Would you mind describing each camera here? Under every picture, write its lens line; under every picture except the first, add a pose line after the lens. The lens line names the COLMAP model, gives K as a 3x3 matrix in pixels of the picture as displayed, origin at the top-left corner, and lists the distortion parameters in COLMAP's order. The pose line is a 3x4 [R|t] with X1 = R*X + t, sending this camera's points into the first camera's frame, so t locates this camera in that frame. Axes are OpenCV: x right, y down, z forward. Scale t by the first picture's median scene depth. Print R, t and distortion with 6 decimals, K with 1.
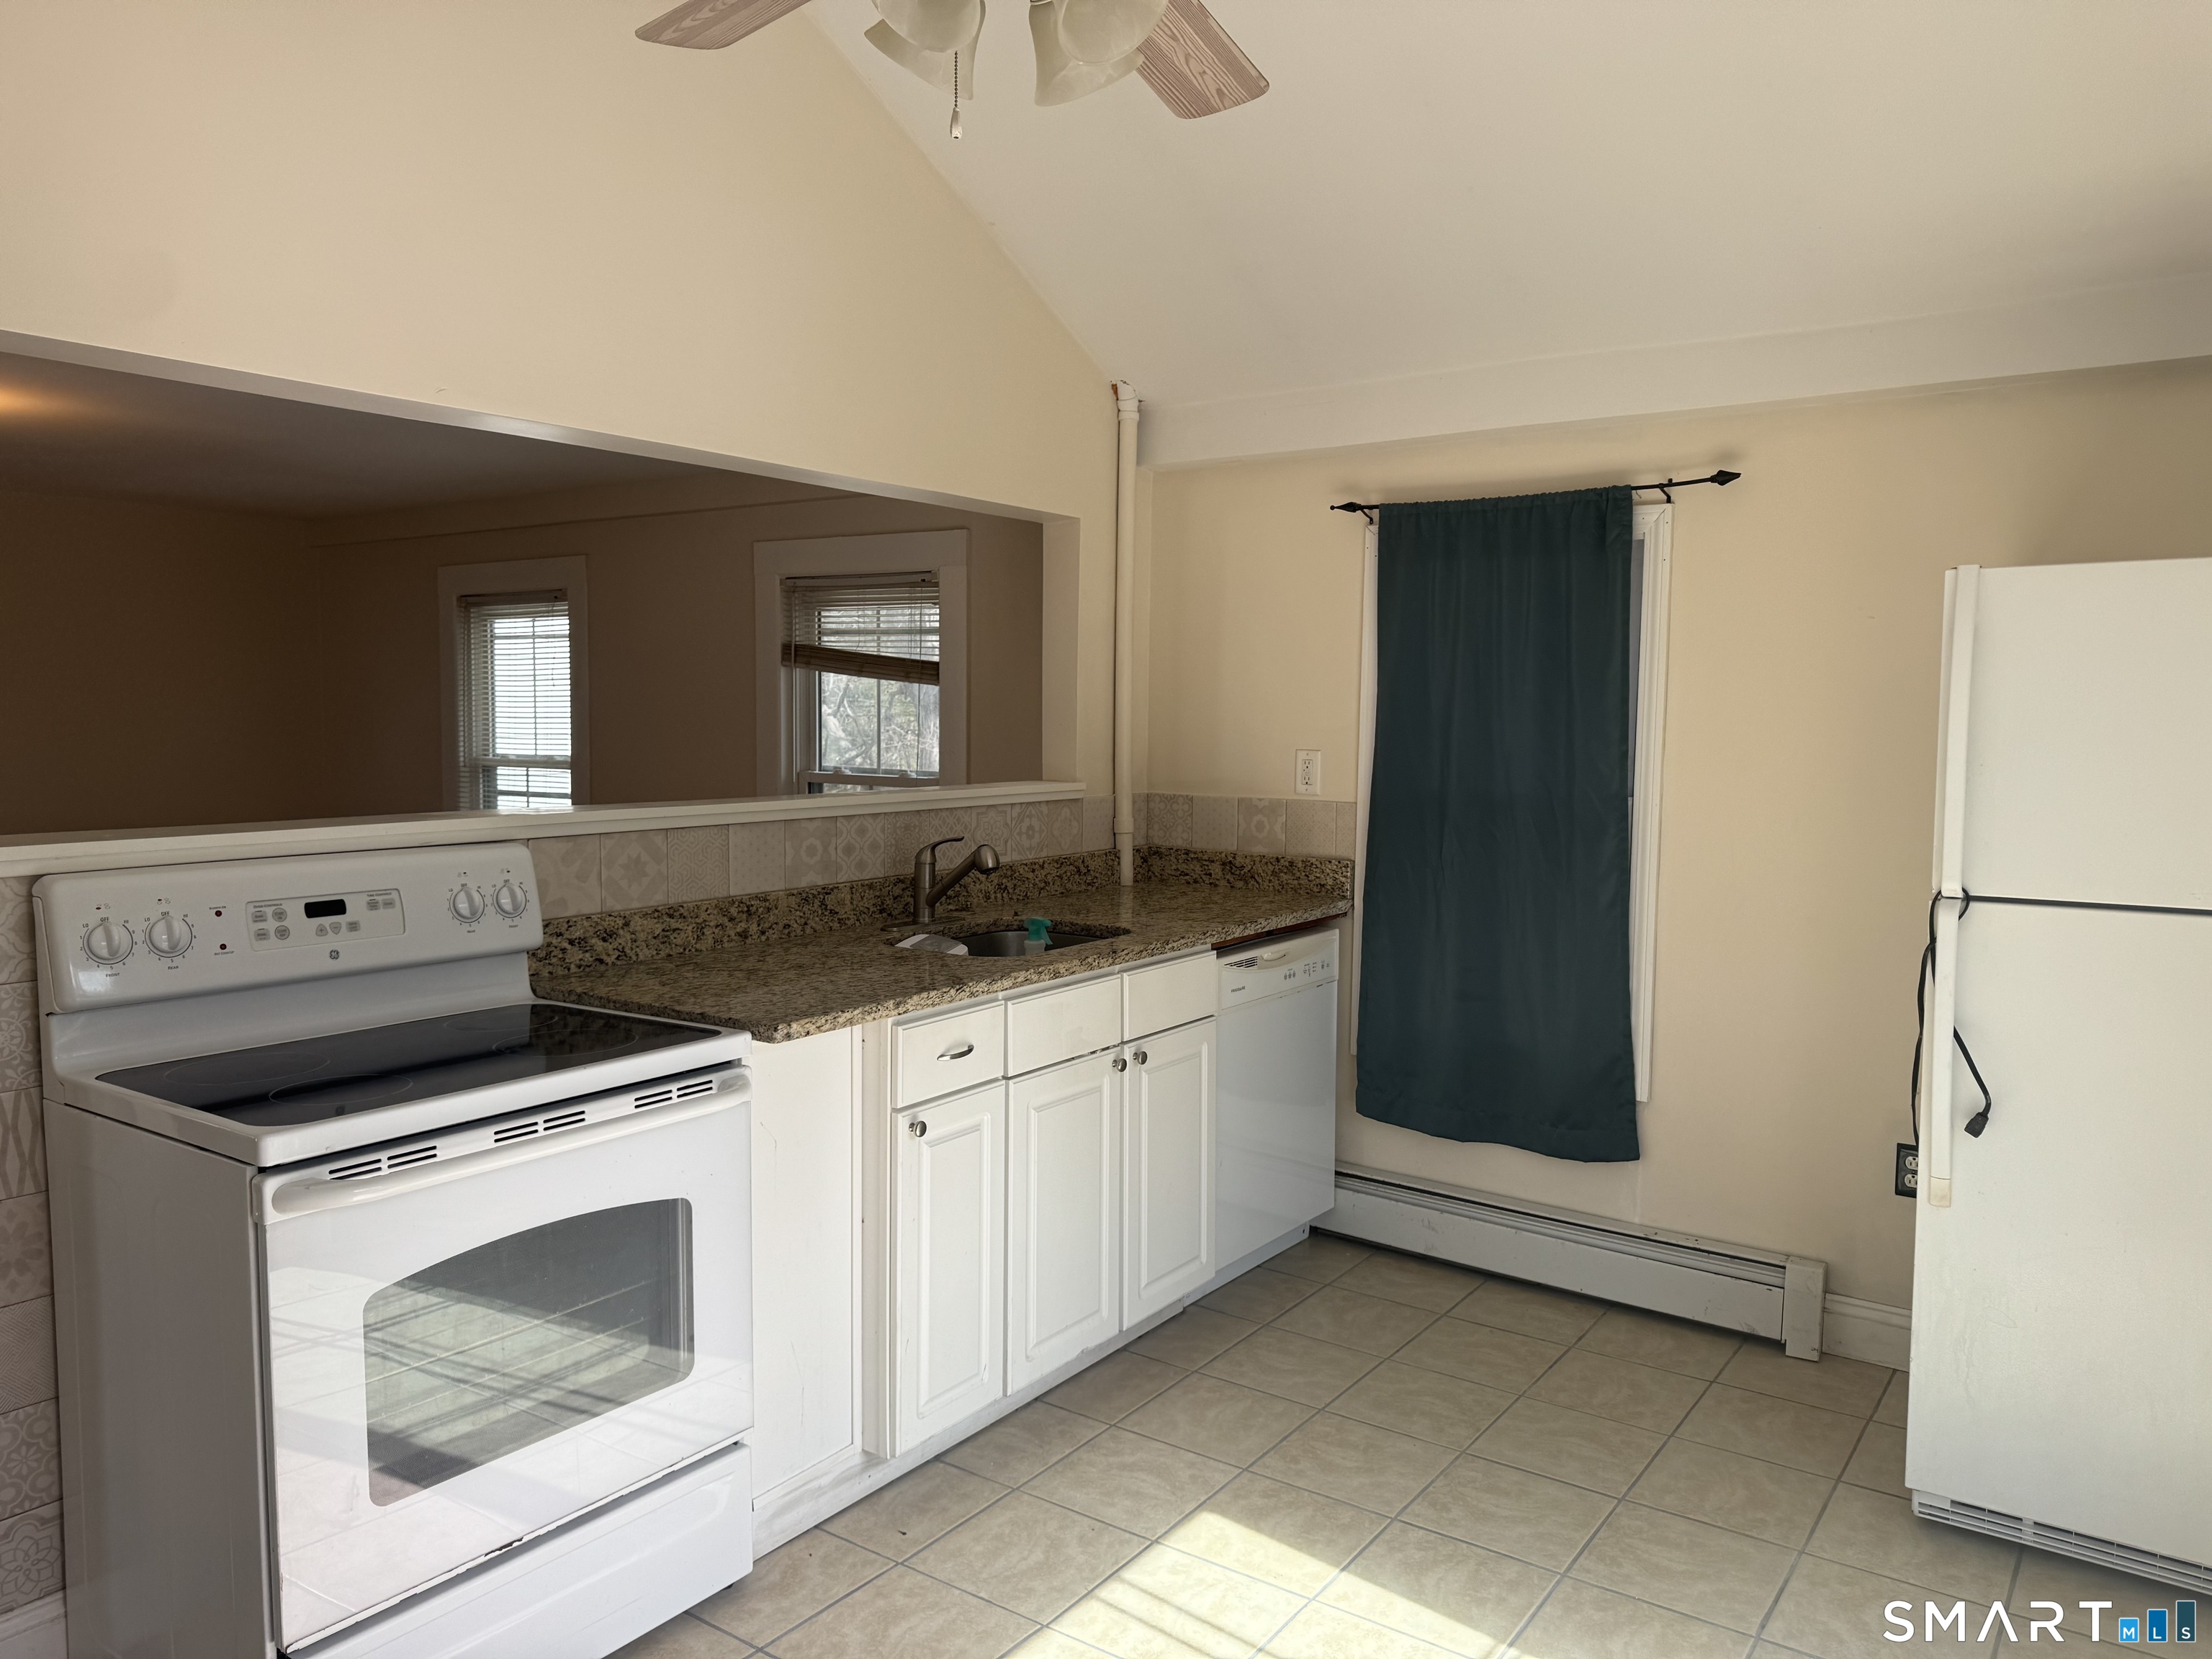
lens RADIAL K [[1547.1, 0, 1115.8], [0, 1547.1, 826.3], [0, 0, 1]] dist [0.095595, -0.095088]
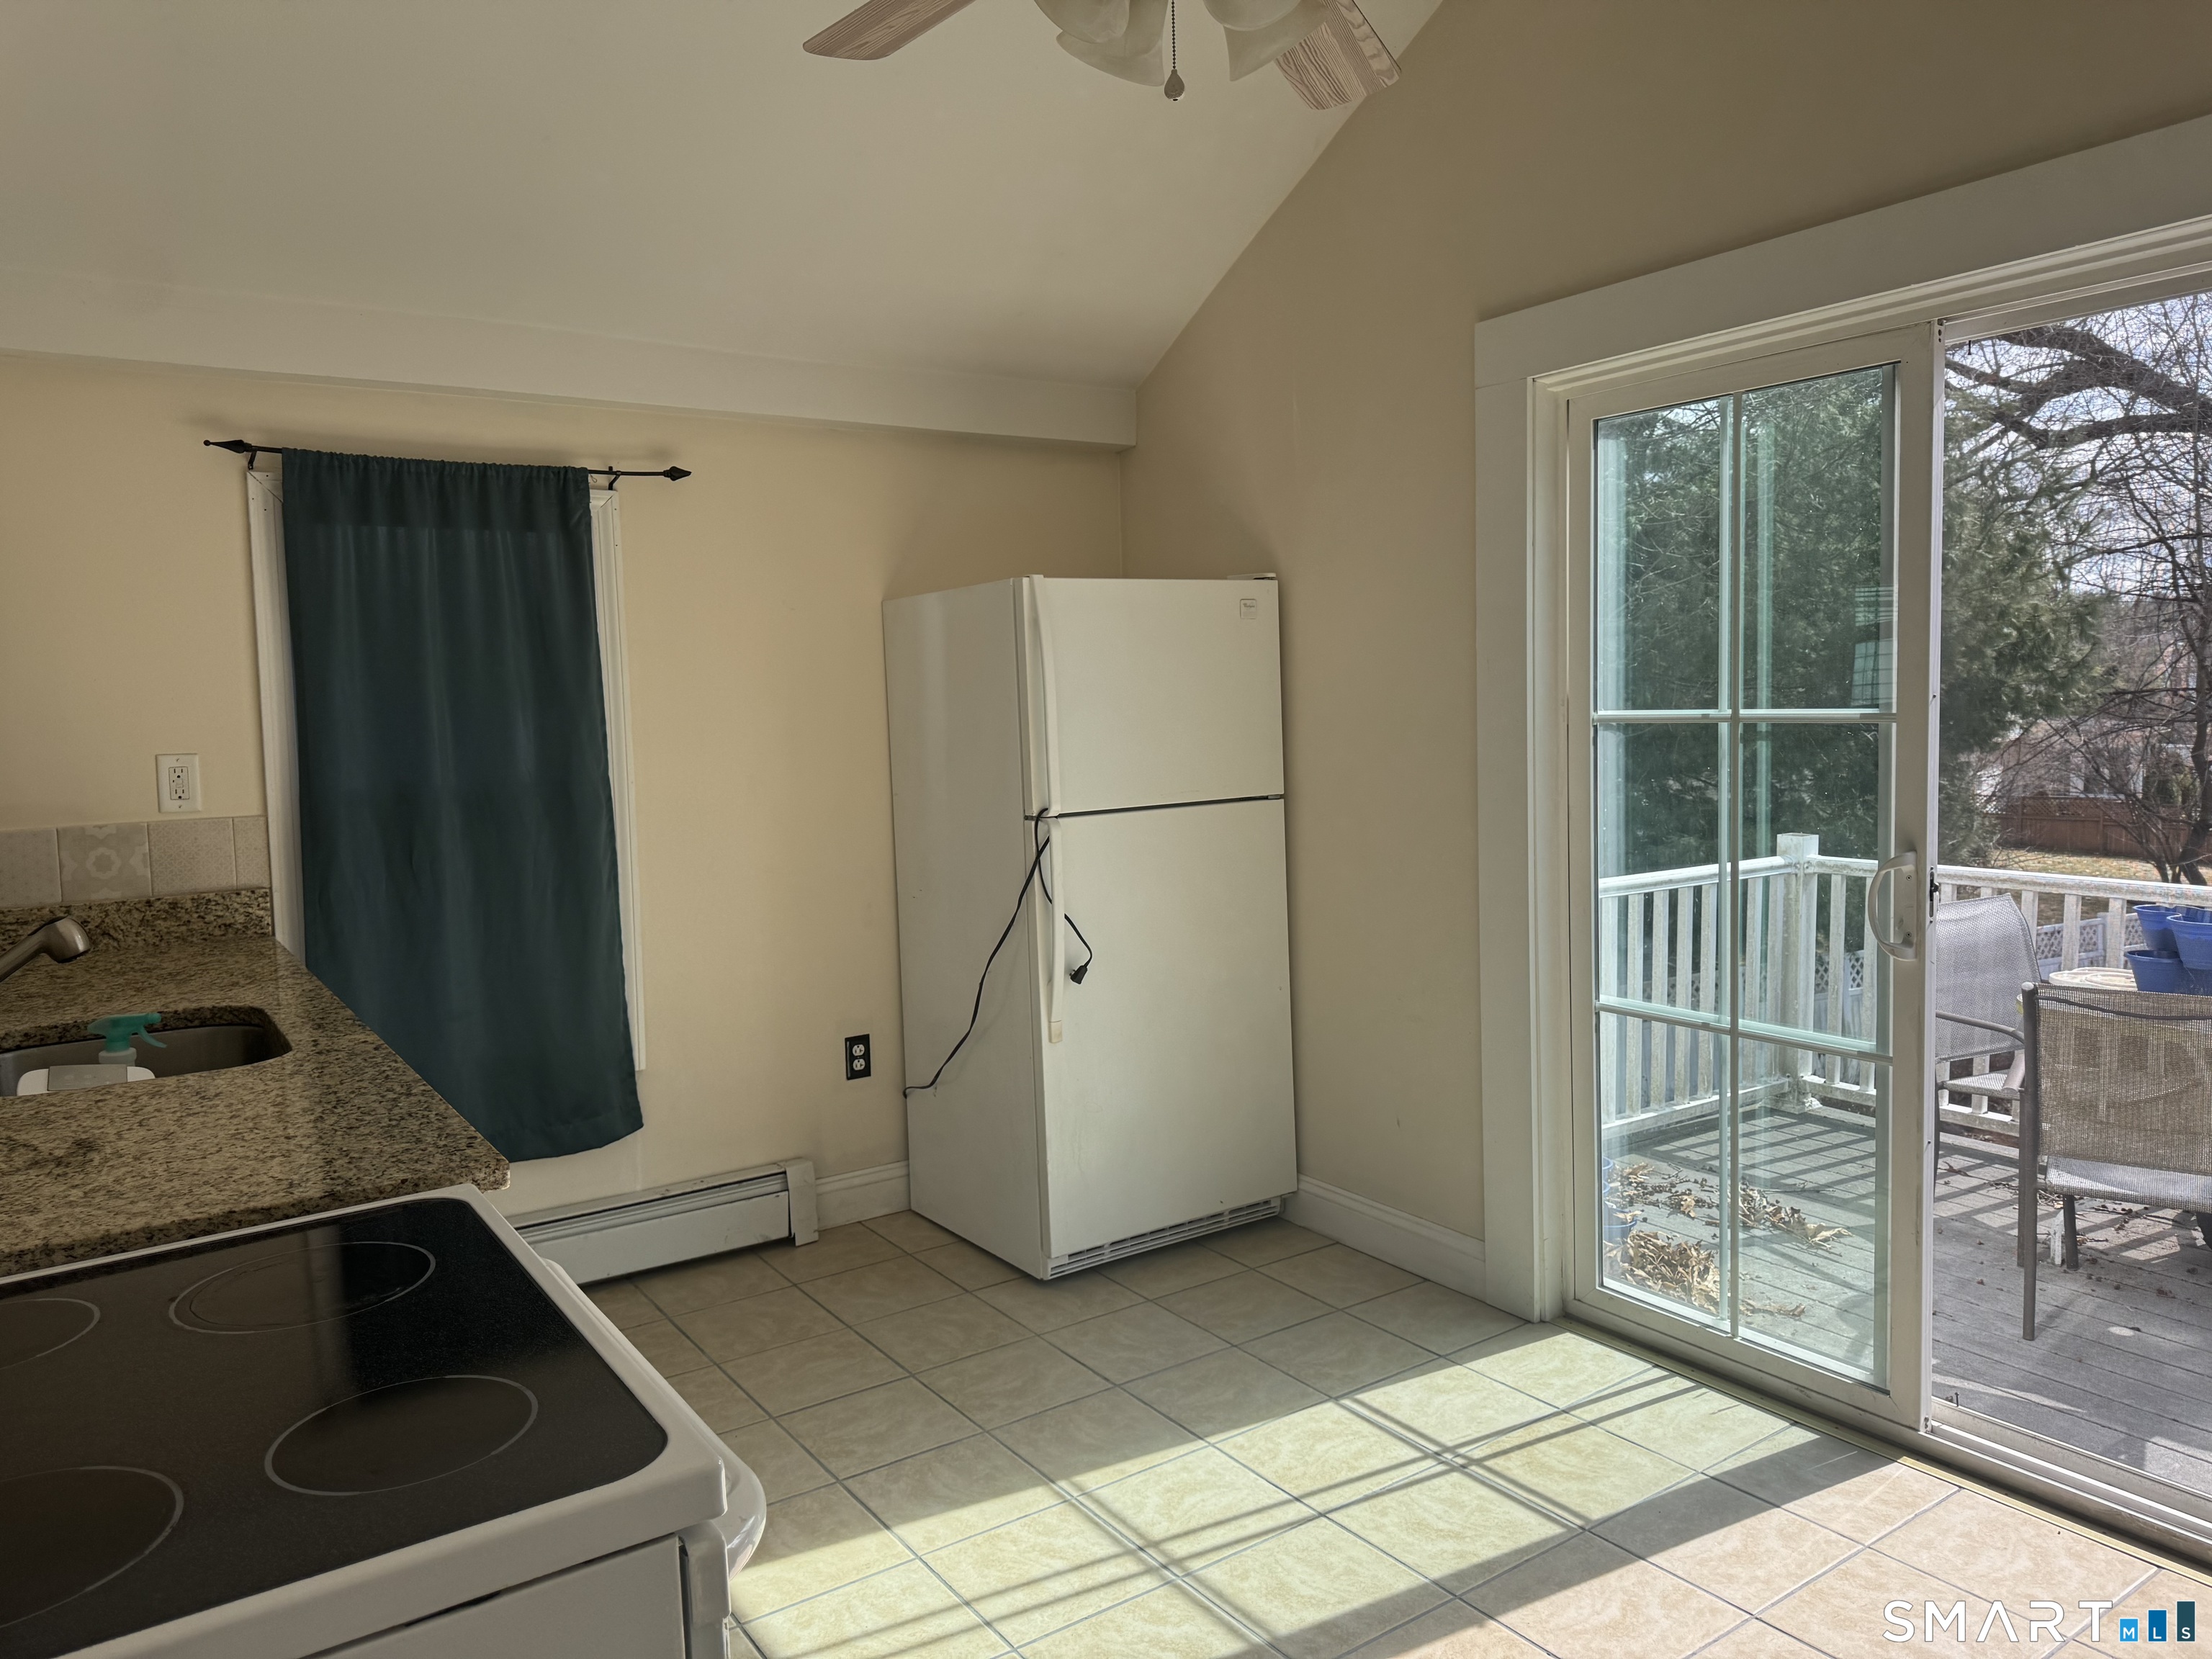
lens RADIAL K [[1550.8, 0, 1121.8], [0, 1550.8, 812.7], [0, 0, 1]] dist [0.025247, -0.037747]
pose [[0.339208, -0.094665, 0.935936, -0.526721], [0.097444, 0.993108, 0.065131, -0.030324], [-0.935651, 0.069108, 0.346095, 0.357712]]
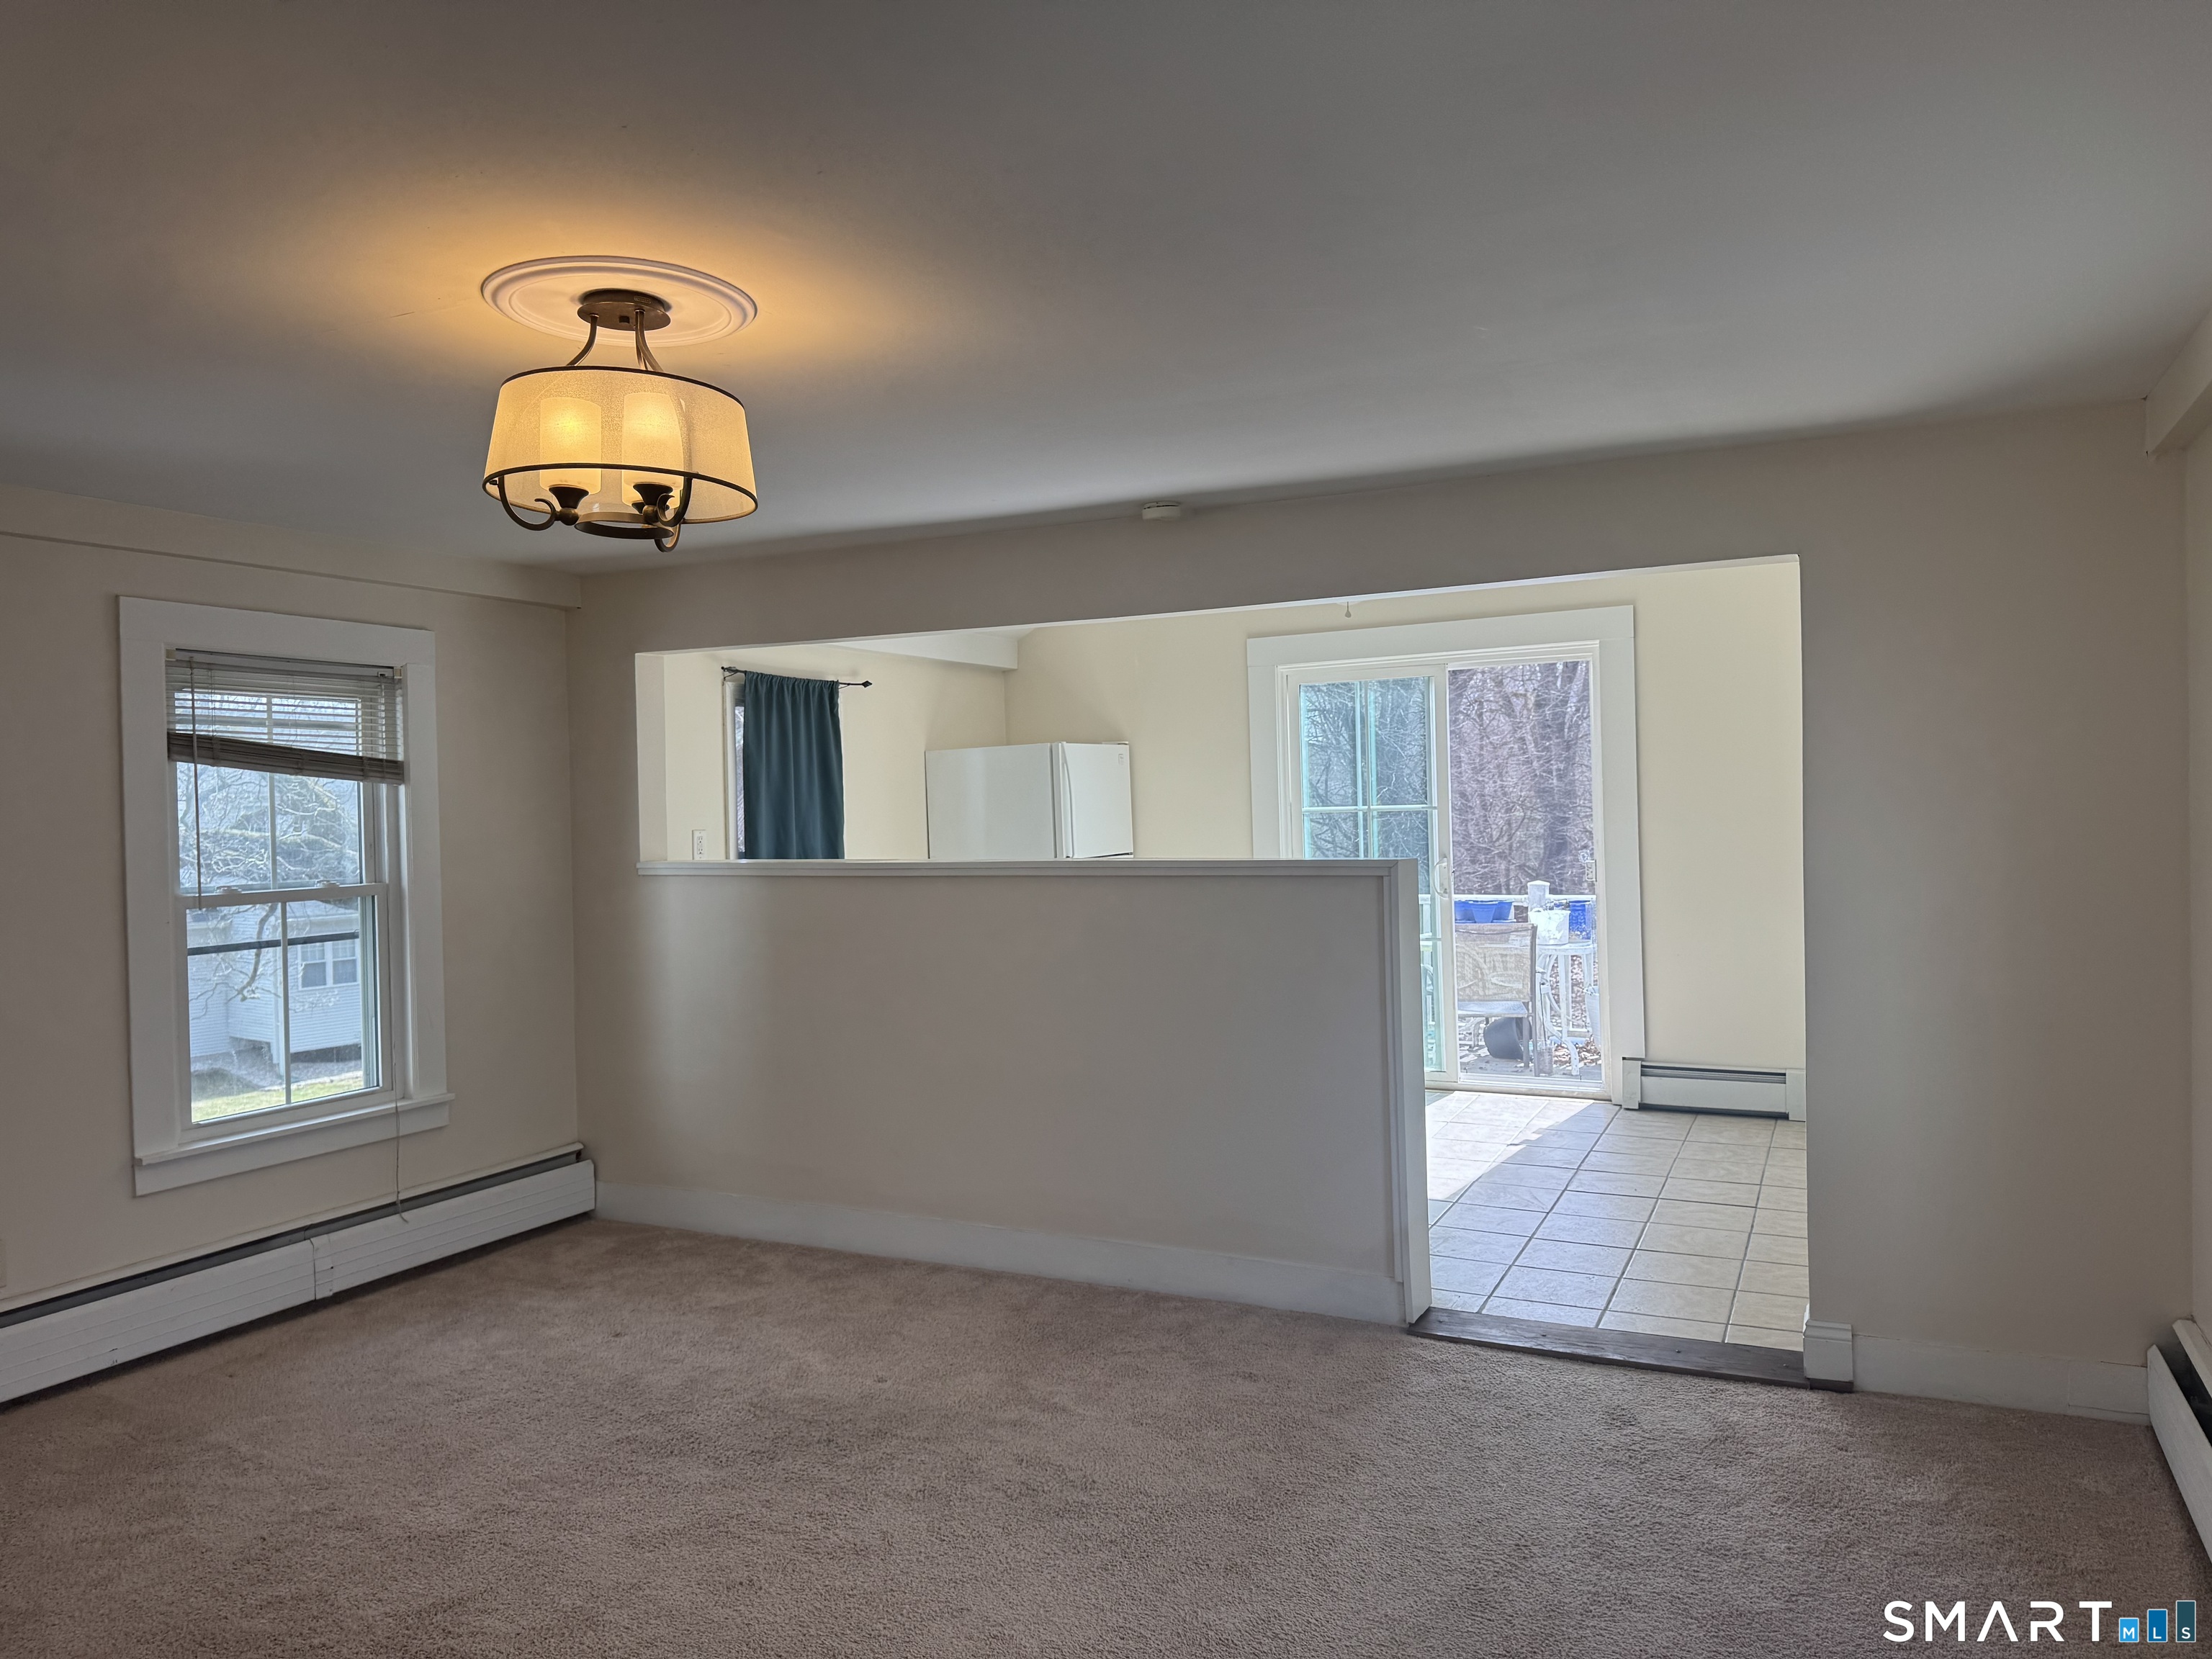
lens RADIAL K [[1538.9, 0, 1087.0], [0, 1538.9, 822.7], [0, 0, 1]] dist [0.074943, -0.101764]
pose [[-0.156607, -0.020043, 0.987458, -1.620095], [0.095839, 0.994768, 0.035391, -0.086993], [-0.983000, 0.100179, -0.153866, 1.042100]]
